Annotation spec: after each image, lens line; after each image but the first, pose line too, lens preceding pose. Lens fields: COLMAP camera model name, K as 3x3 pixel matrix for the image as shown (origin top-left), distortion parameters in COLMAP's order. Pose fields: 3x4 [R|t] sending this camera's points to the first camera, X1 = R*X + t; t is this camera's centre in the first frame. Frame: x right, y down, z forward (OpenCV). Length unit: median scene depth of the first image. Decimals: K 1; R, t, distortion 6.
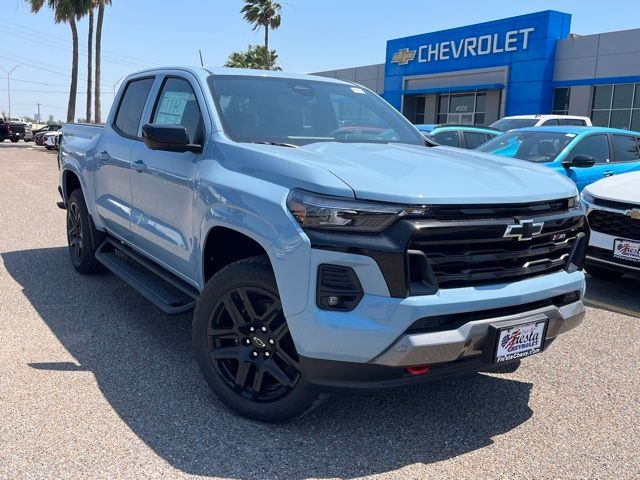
lens RADIAL K [[729.0, 0, 298.1], [0, 729.0, 240.4], [0, 0, 1]] dist [-0.005322, 0.035638]
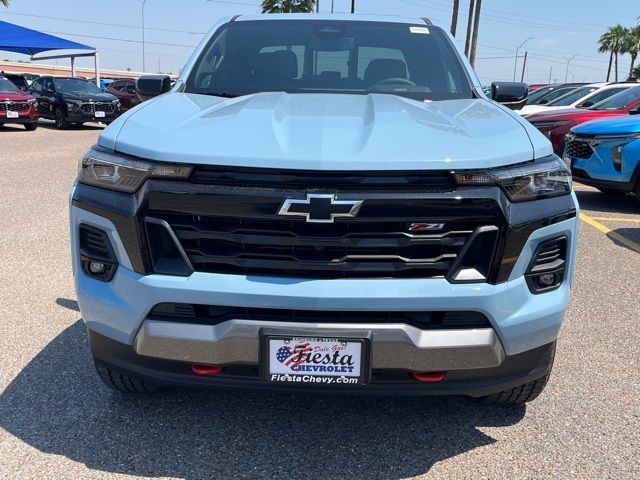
lens RADIAL K [[737.2, 0, 300.8], [0, 737.2, 239.1], [0, 0, 1]] dist [0.005954, -0.007300]
pose [[0.793013, 0.109281, -0.599323, 0.728192], [-0.088494, 0.994009, 0.064155, -0.028713], [0.602744, 0.002160, 0.797932, 0.407160]]
